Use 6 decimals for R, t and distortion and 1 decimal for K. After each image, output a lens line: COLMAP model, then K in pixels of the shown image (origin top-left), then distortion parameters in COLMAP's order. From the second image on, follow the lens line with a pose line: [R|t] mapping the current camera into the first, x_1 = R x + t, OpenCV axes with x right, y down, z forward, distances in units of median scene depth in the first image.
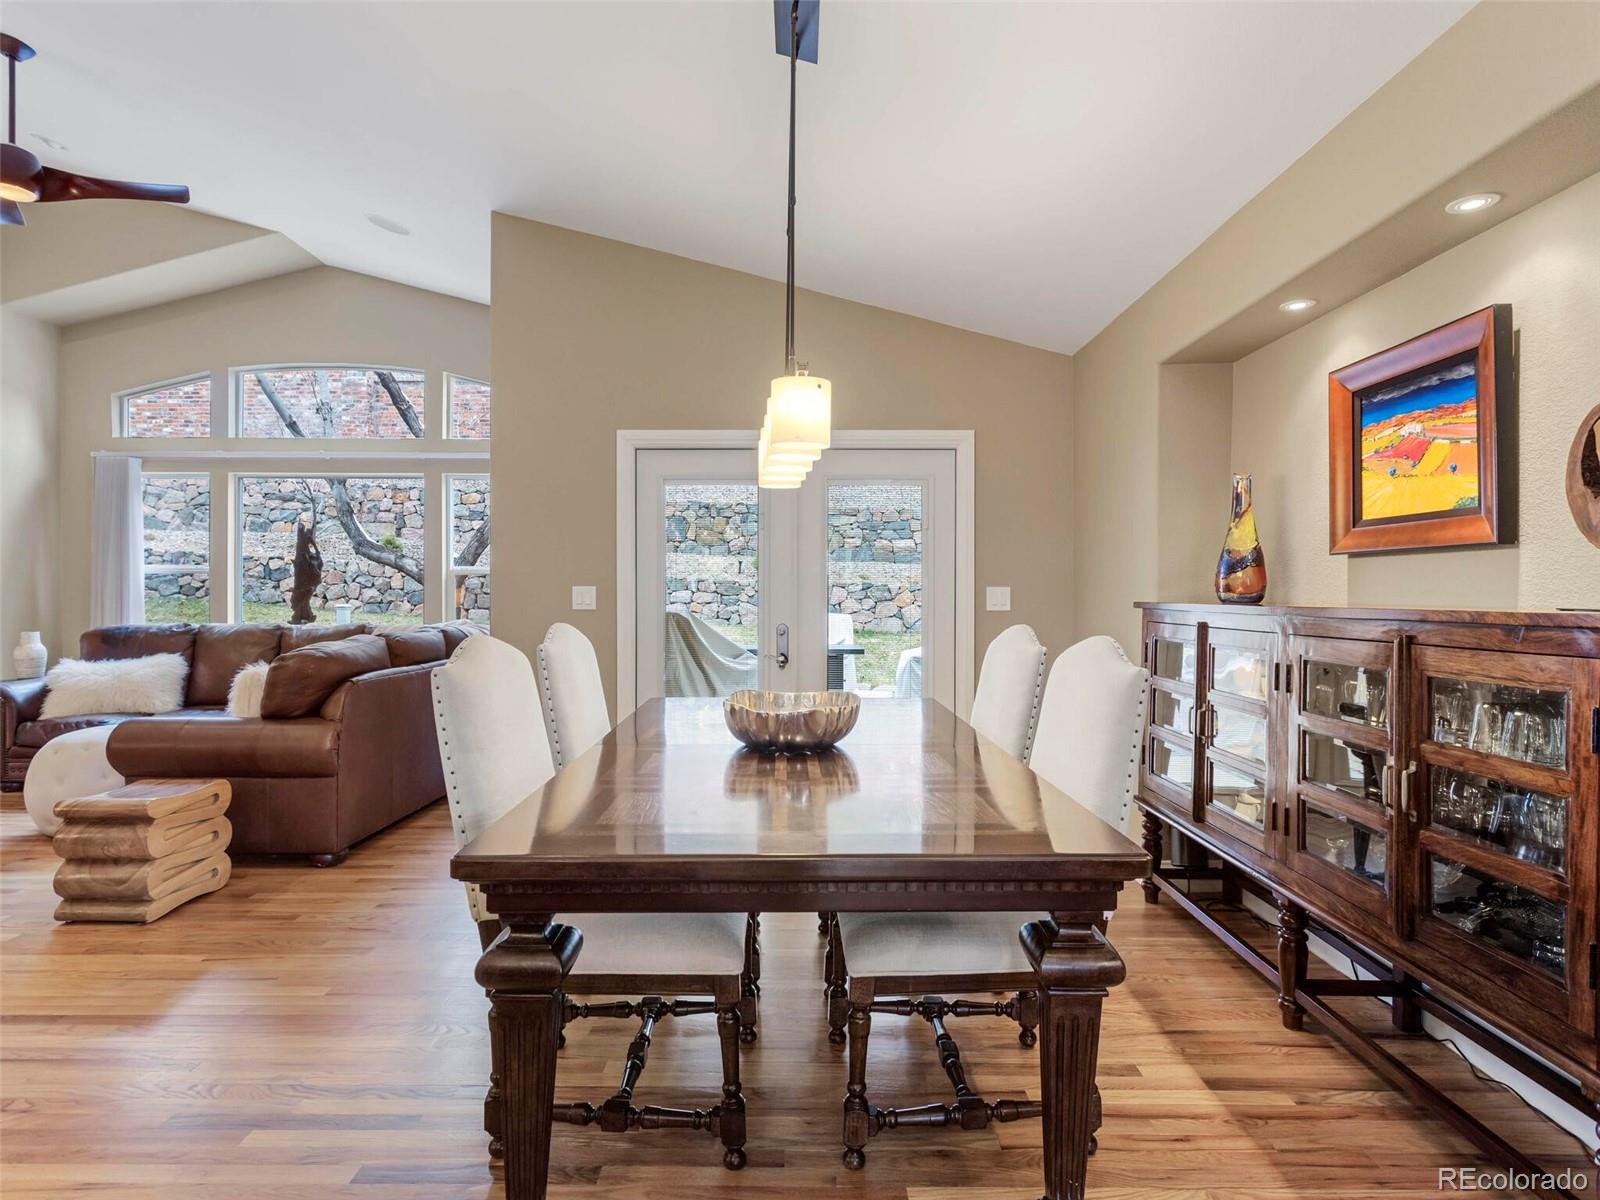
lens RADIAL K [[870.3, 0, 799.0], [0, 870.3, 593.3], [0, 0, 1]] dist [0.013382, -0.000626]
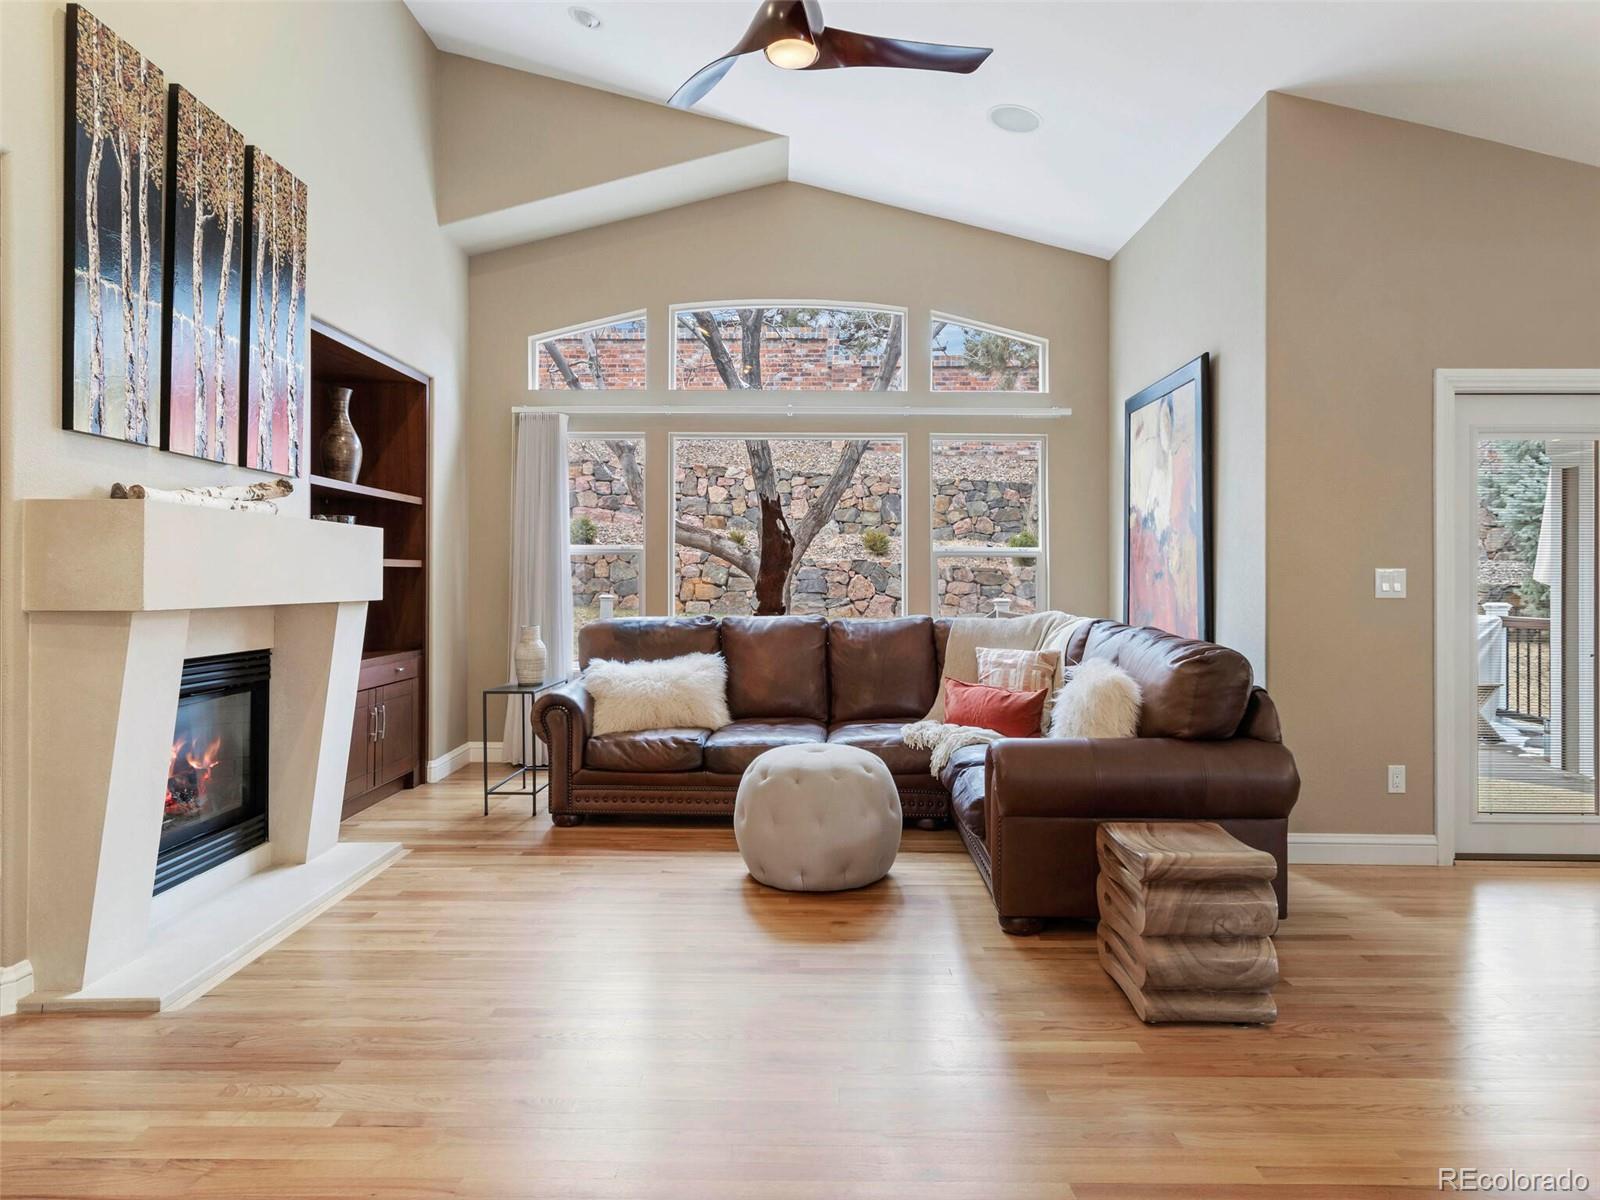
lens RADIAL K [[968.2, 0, 804.6], [0, 968.2, 582.2], [0, 0, 1]] dist [0.007624, 0.000138]
pose [[0.999979, 0.001358, 0.006388, -0.730481], [-0.001337, 0.999994, -0.003344, 0.007099], [-0.006392, 0.003335, 0.999974, 0.124830]]
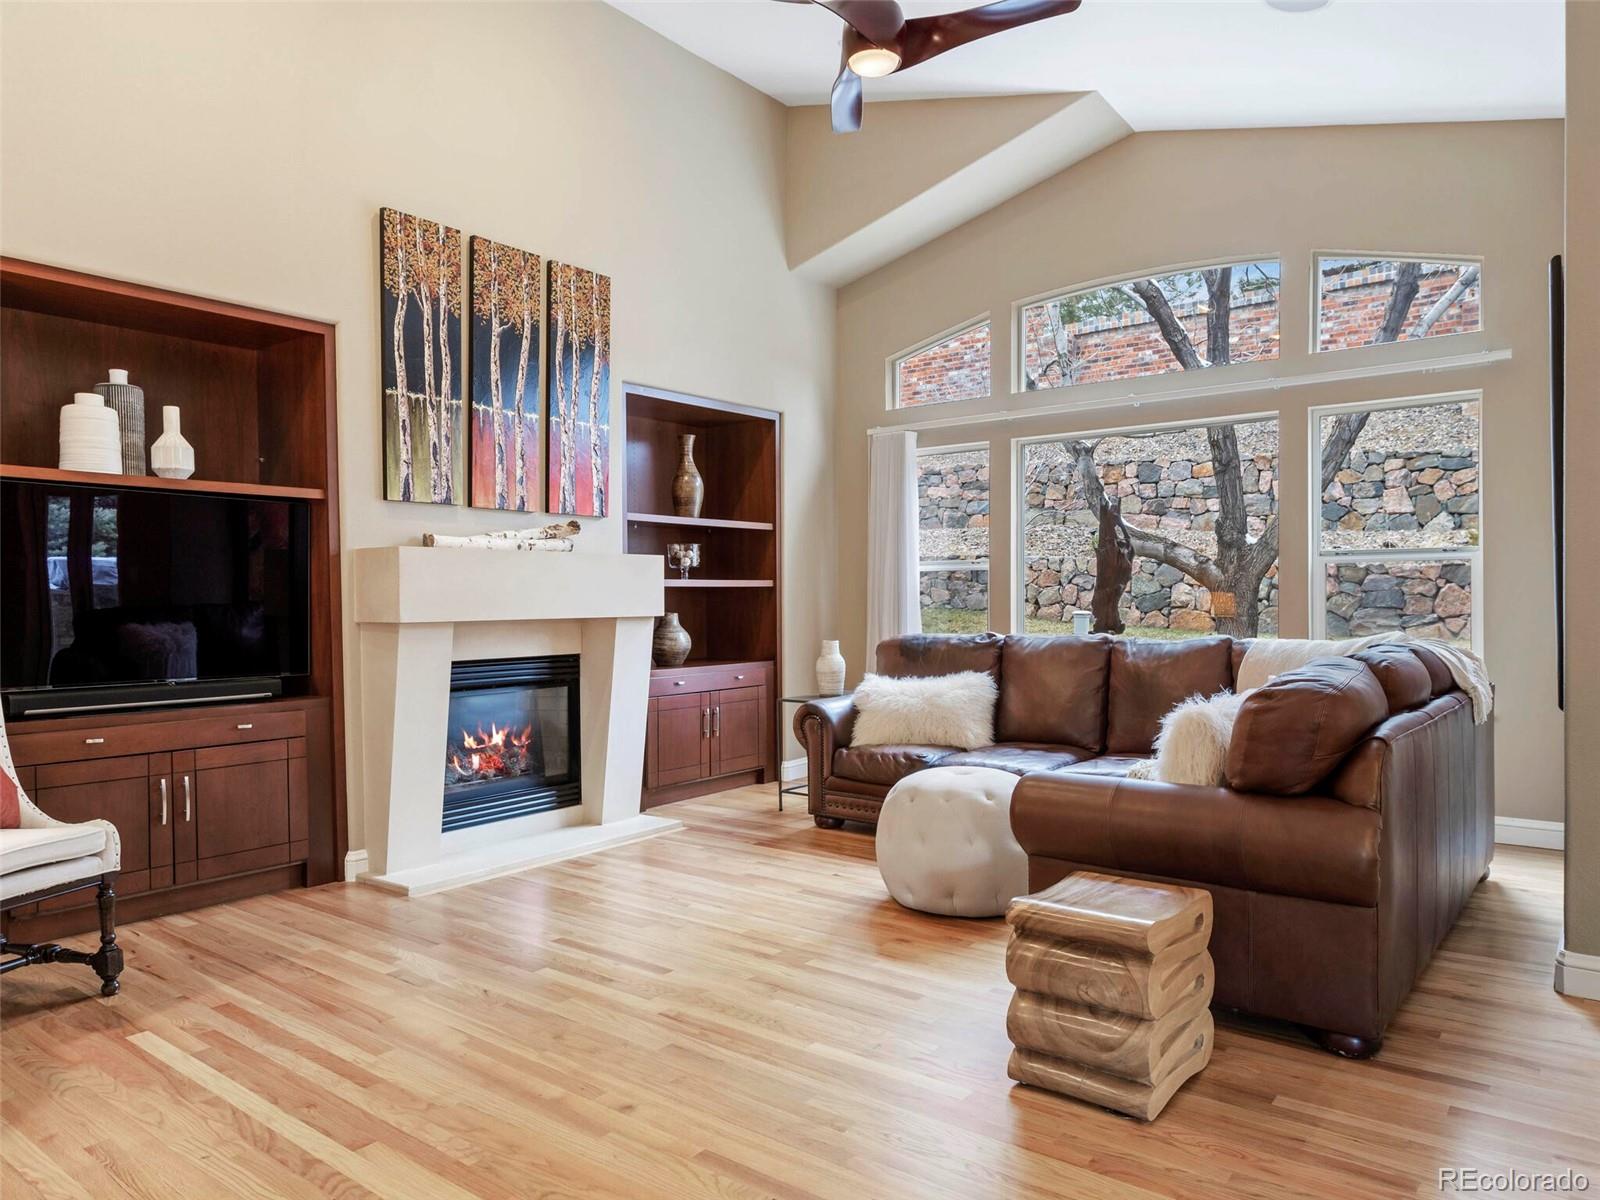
lens RADIAL K [[1070.6, 0, 792.5], [0, 1070.6, 637.3], [0, 0, 1]] dist [-0.000785, -0.000182]
pose [[0.794968, 0.014758, -0.606471, -0.314756], [0.006444, 0.999442, 0.032767, 0.006919], [0.606617, -0.029957, 0.794430, 0.171031]]
